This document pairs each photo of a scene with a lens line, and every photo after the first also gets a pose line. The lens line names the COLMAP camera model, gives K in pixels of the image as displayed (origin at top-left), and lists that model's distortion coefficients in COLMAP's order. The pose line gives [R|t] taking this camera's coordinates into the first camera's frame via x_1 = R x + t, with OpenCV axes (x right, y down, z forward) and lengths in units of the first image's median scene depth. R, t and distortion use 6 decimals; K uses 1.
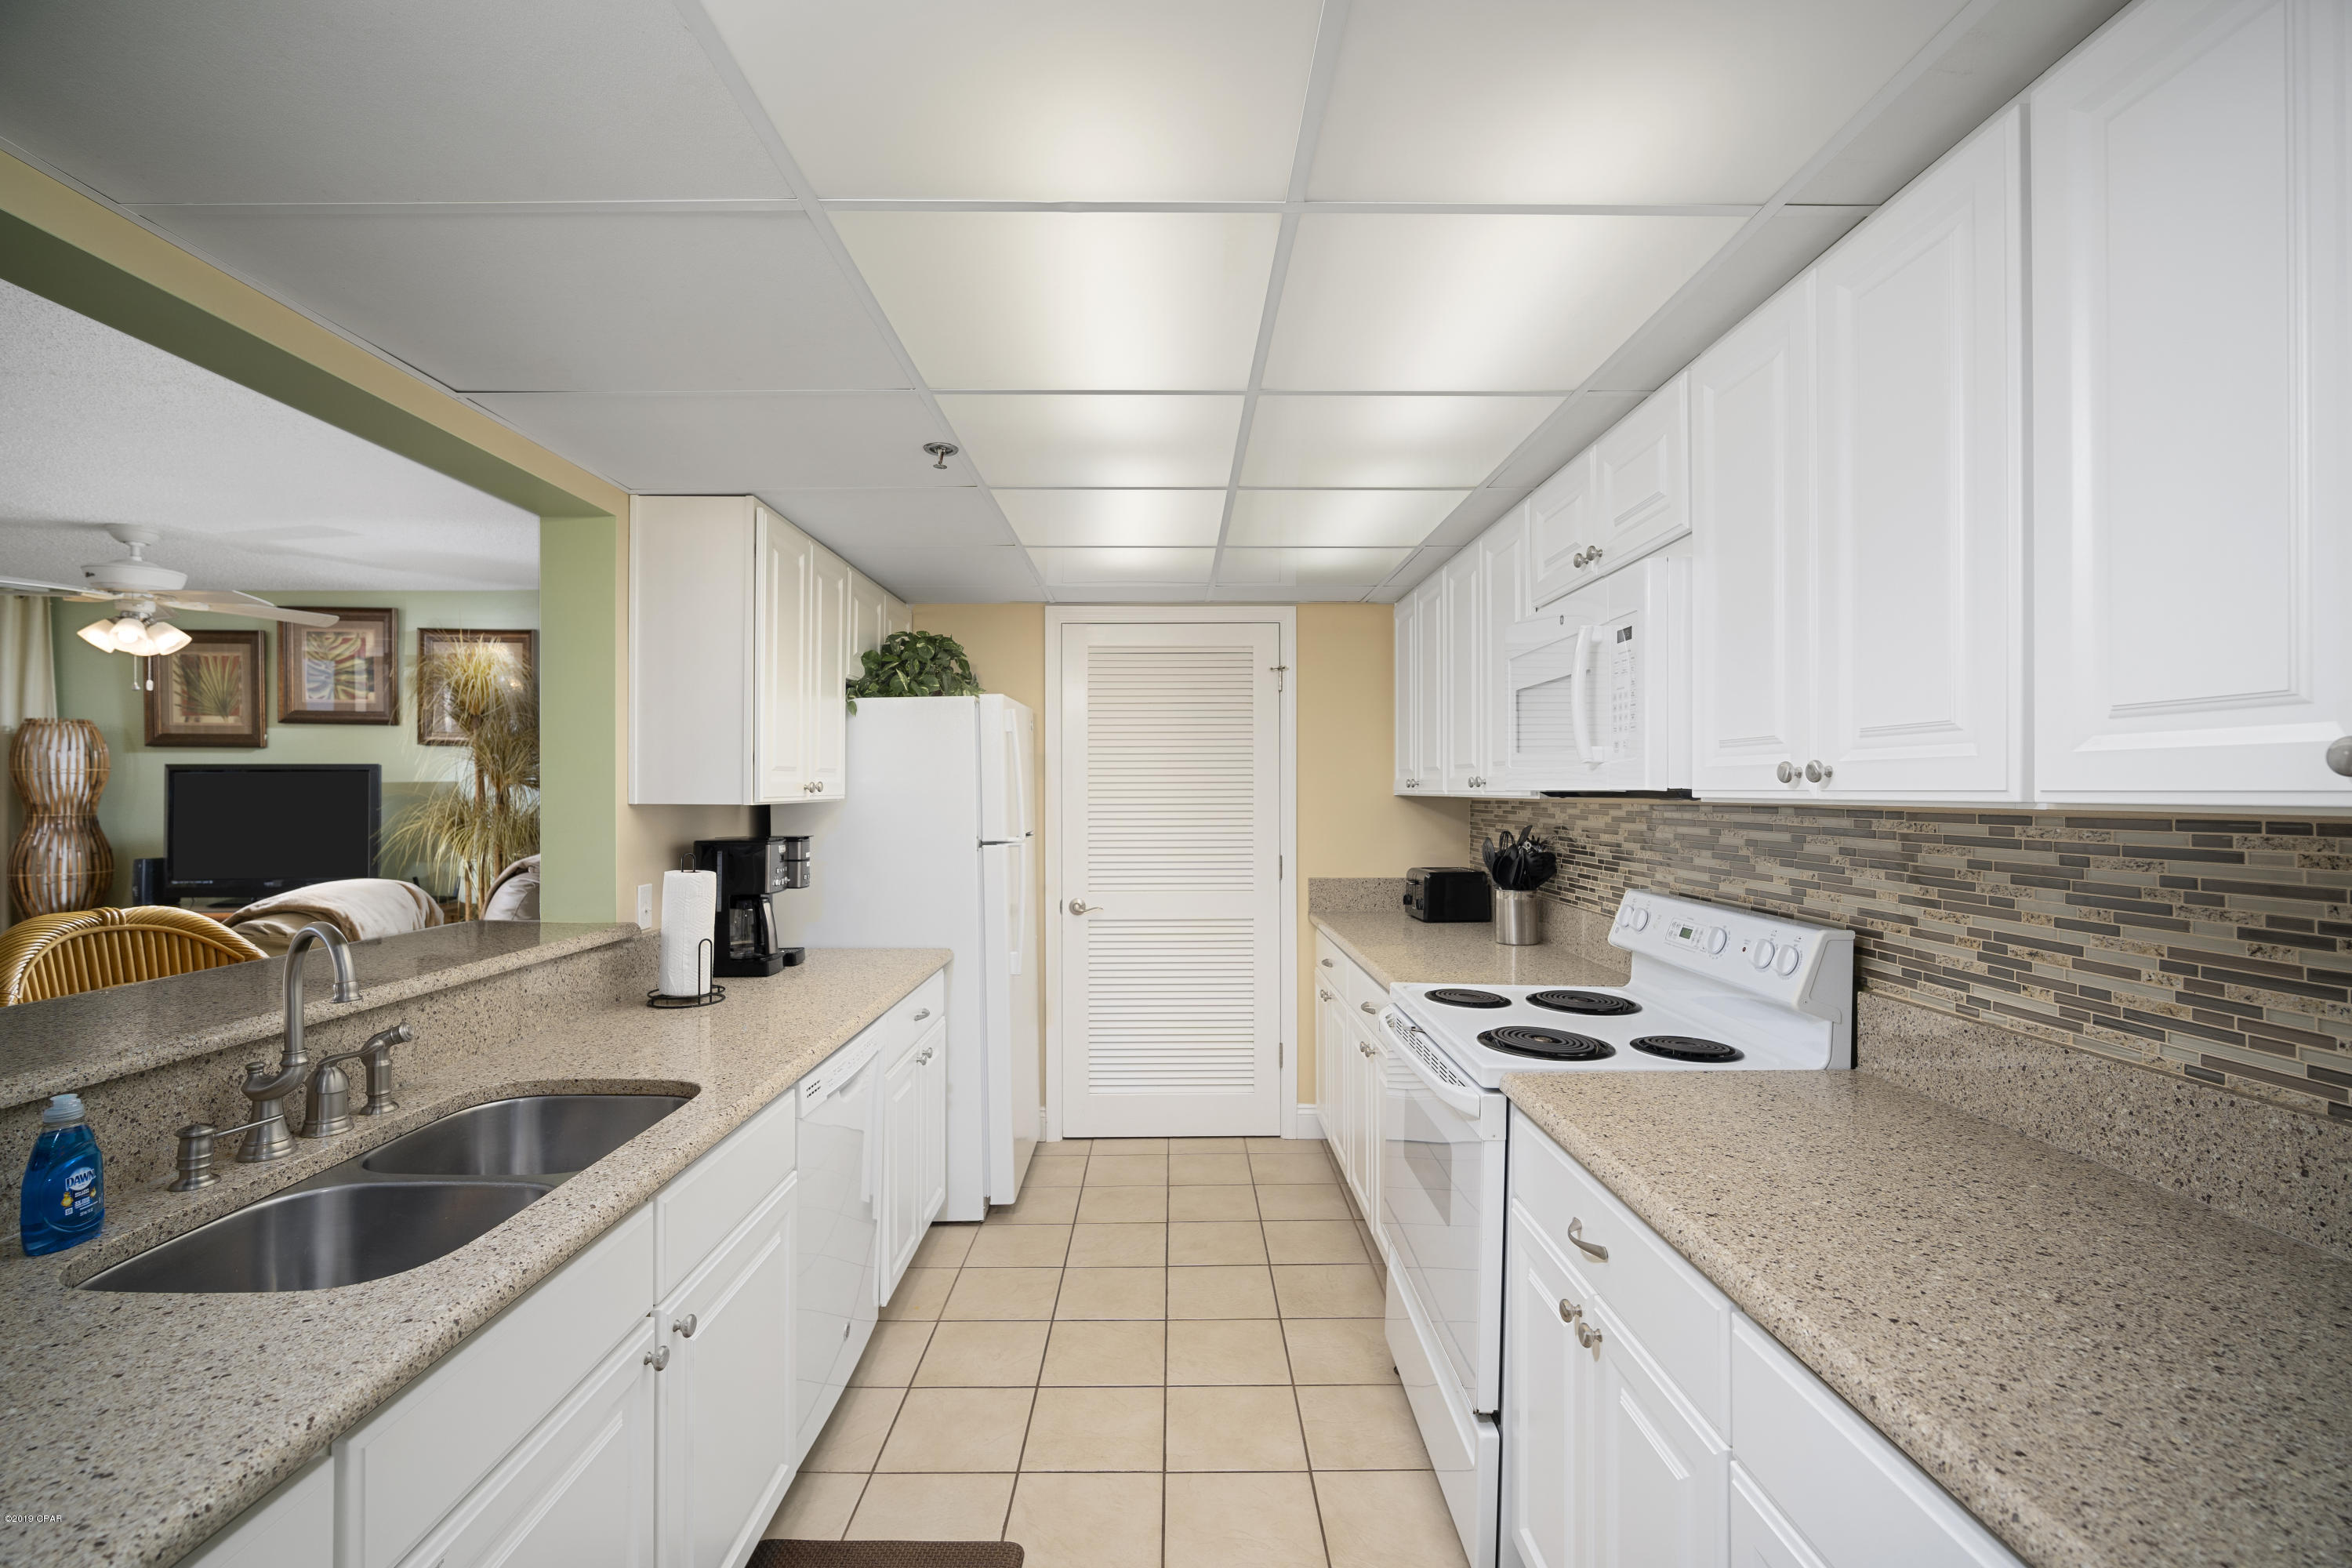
lens RADIAL K [[1027.3, 0, 1179.1], [0, 1027.3, 787.0], [0, 0, 1]] dist [-0.015681, 0.005113]
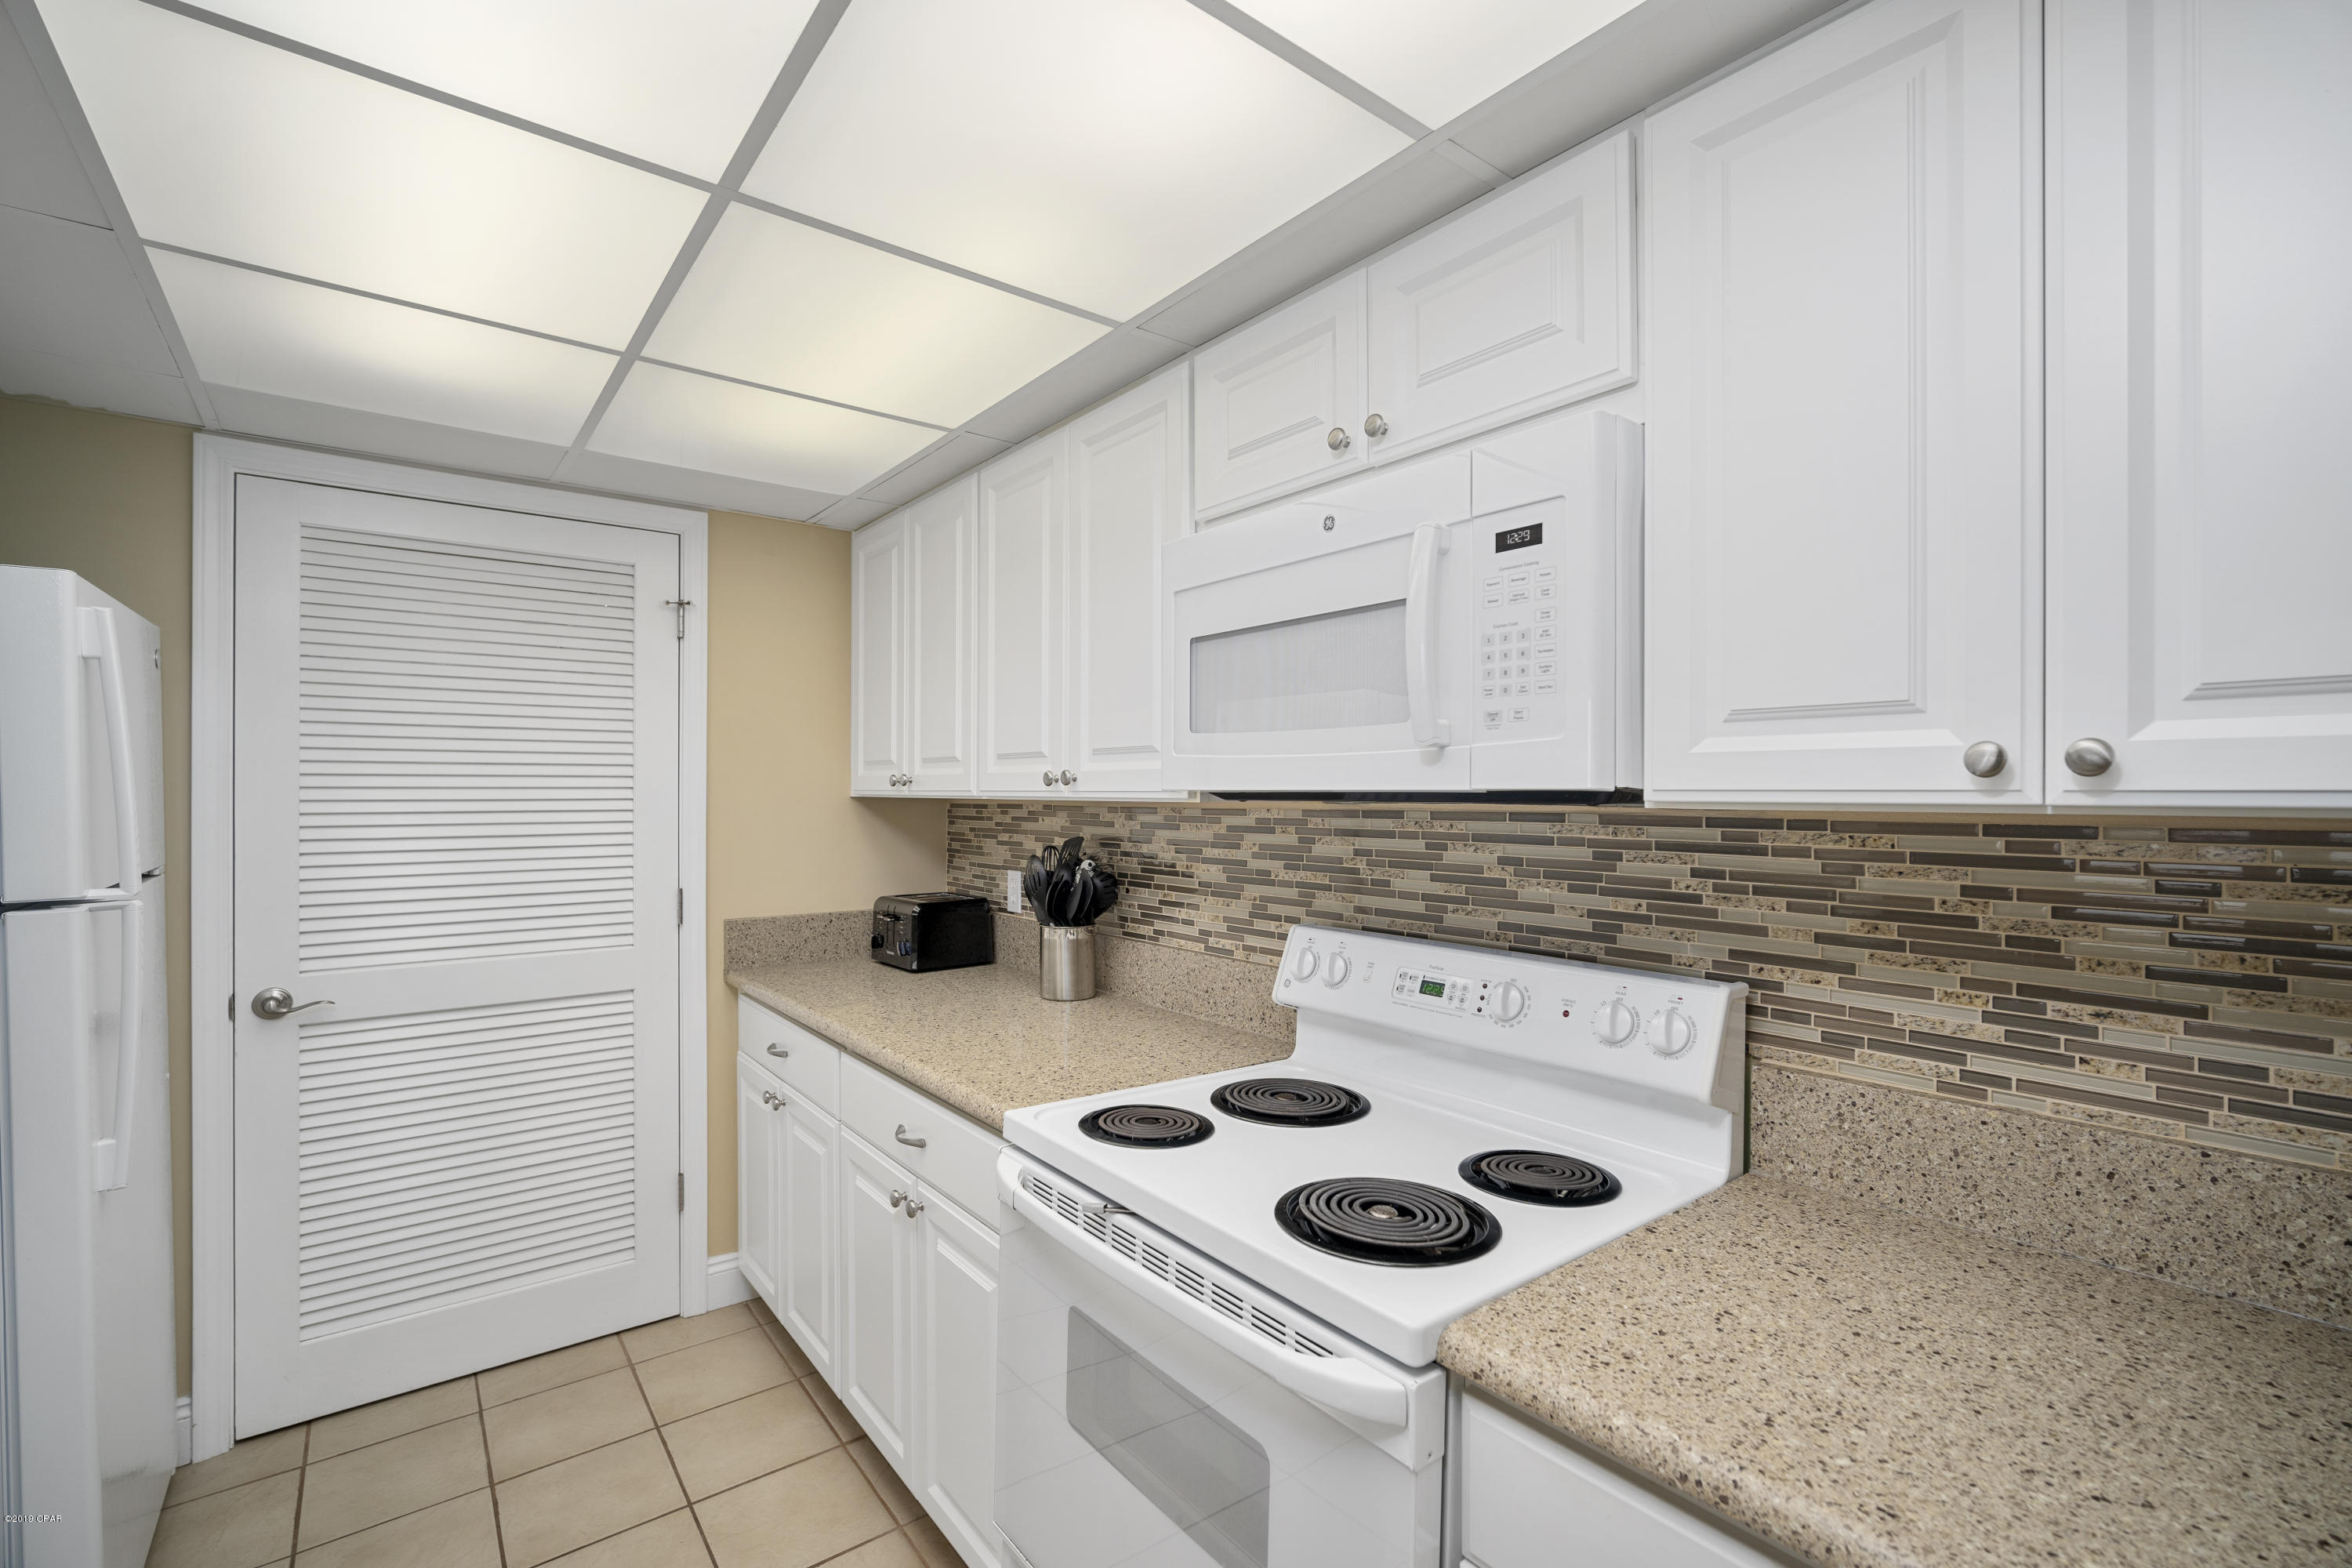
lens RADIAL K [[1027.3, 0, 1179.1], [0, 1027.3, 787.0], [0, 0, 1]] dist [-0.015681, 0.005113]
pose [[0.793571, 0.003080, 0.608470, -0.109532], [-0.003323, 0.999994, -0.000727, 0.002205], [-0.608468, -0.001445, 0.793577, 0.668497]]
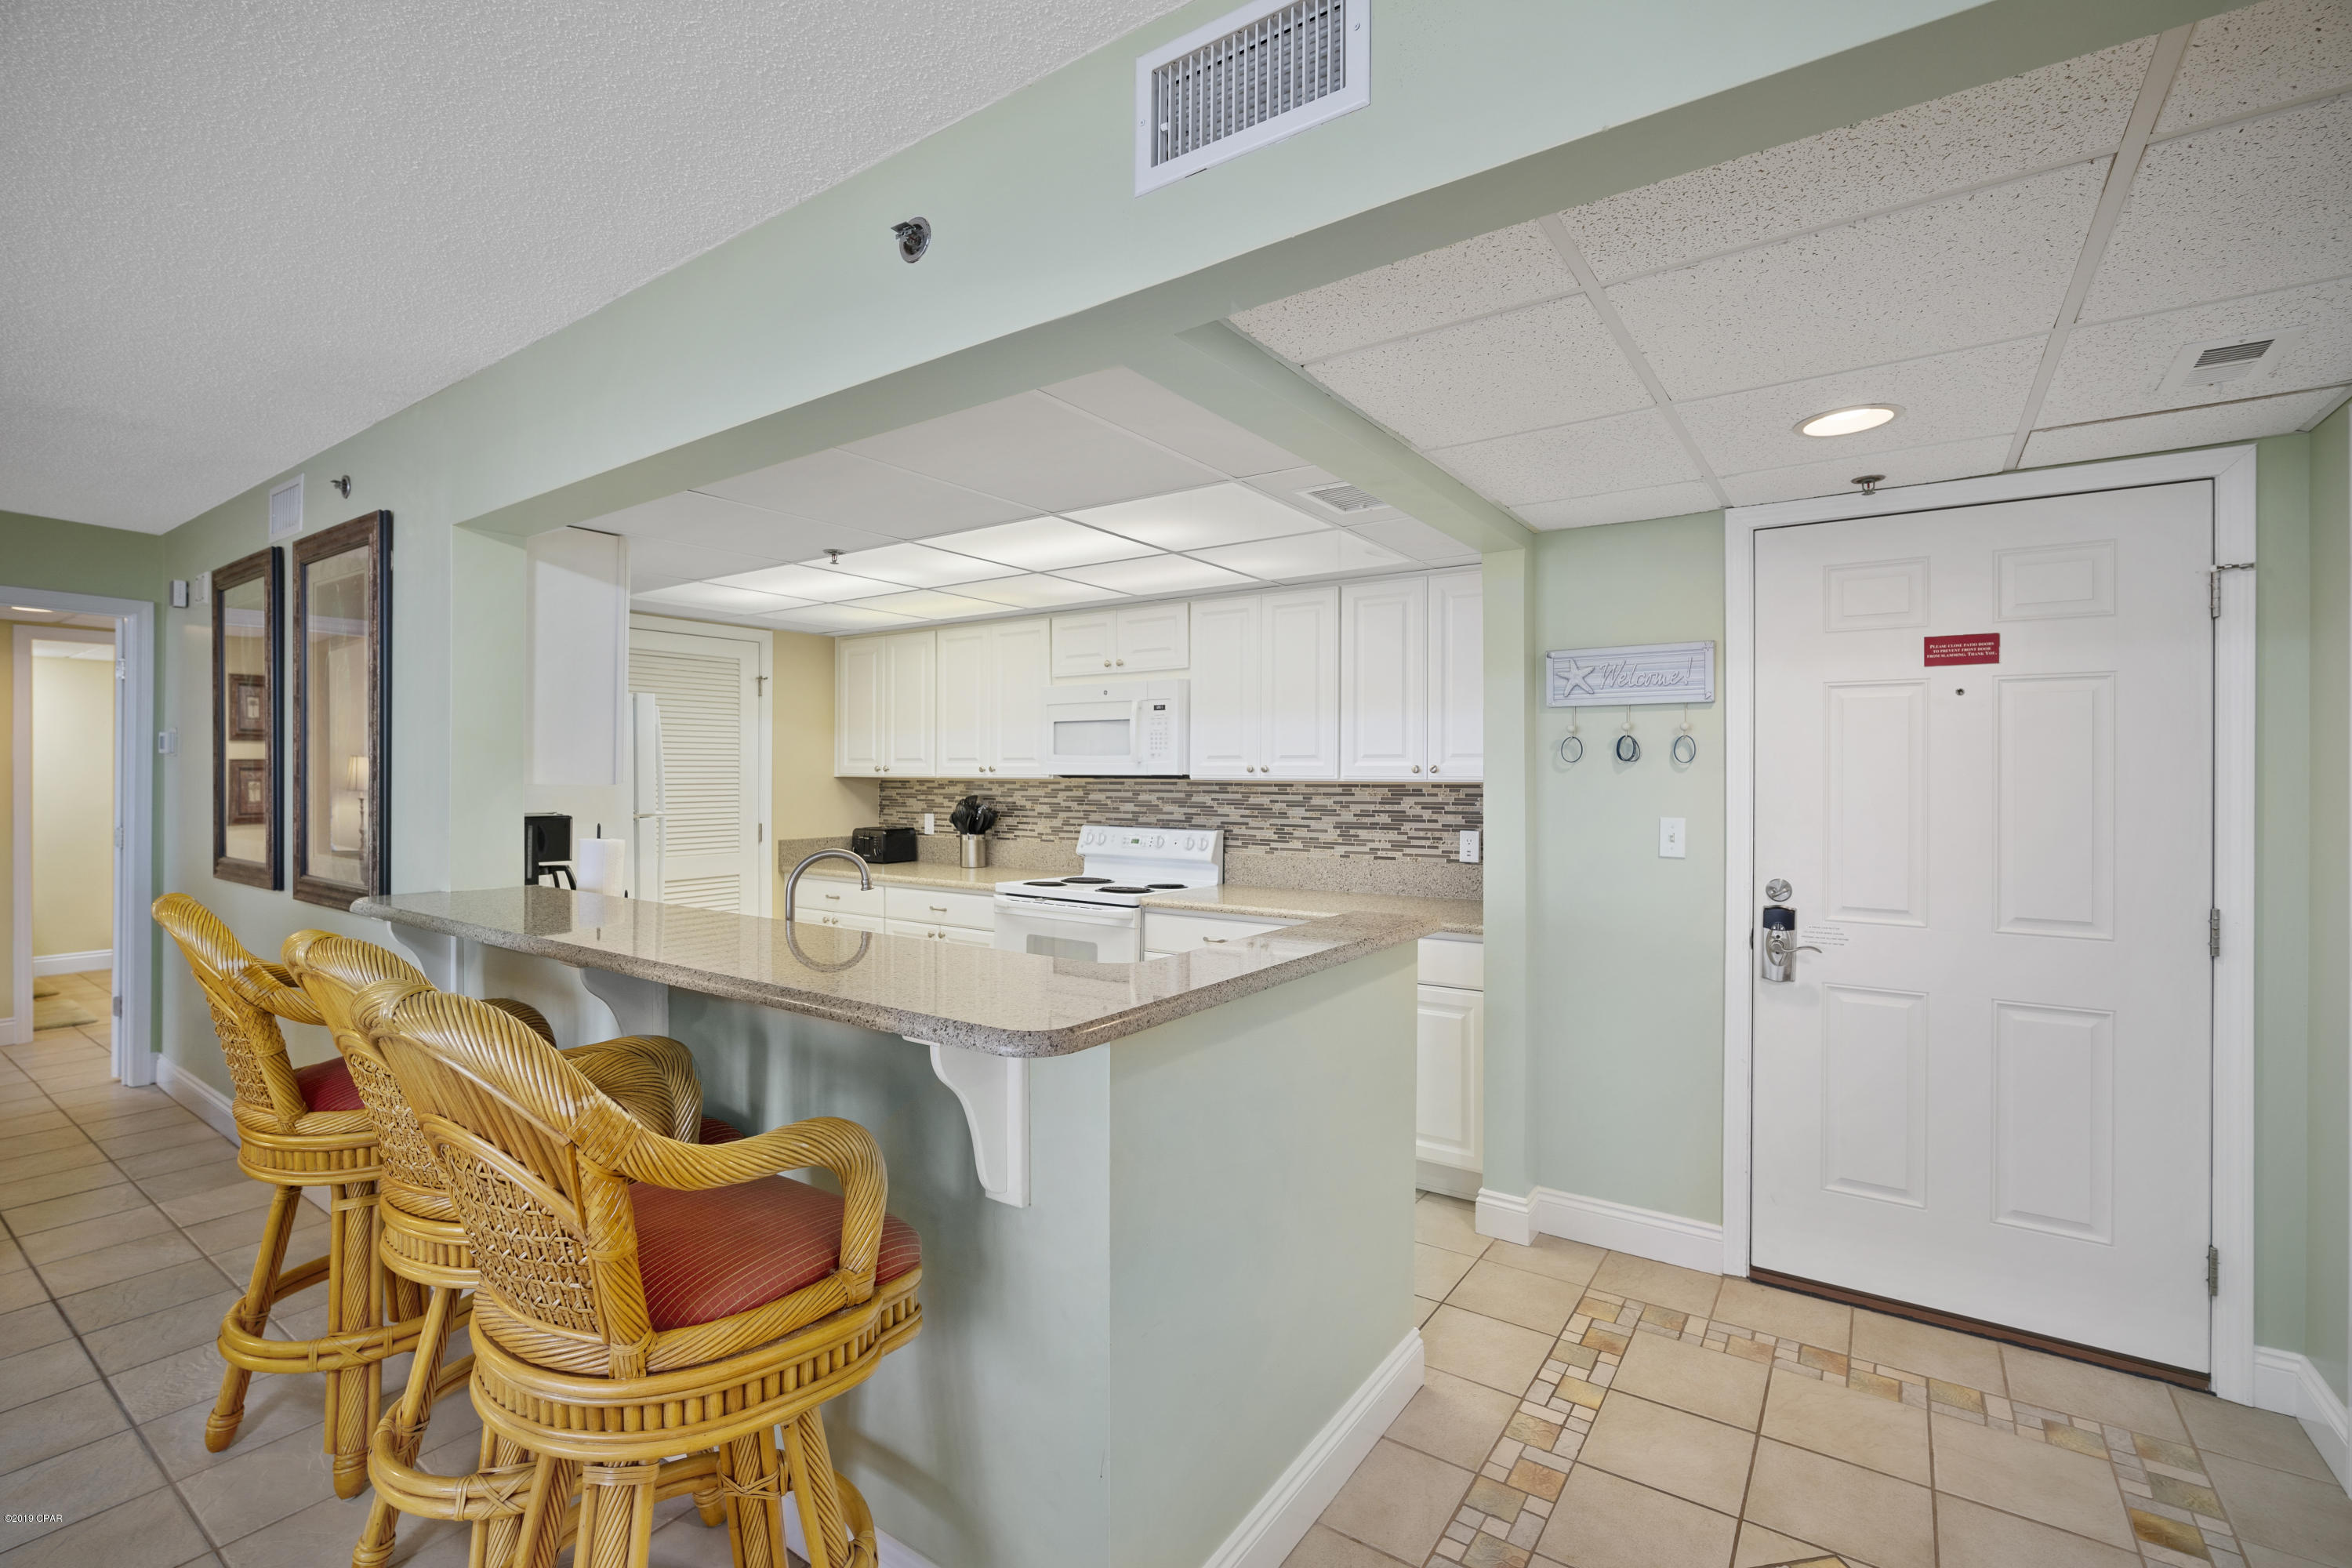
lens RADIAL K [[1027.3, 0, 1179.1], [0, 1027.3, 787.0], [0, 0, 1]] dist [-0.015681, 0.005113]
pose [[0.577182, -0.010192, 0.816552, -1.512154], [-0.006097, 0.999840, 0.016790, -0.009636], [-0.816593, -0.014670, 0.577028, -0.395841]]
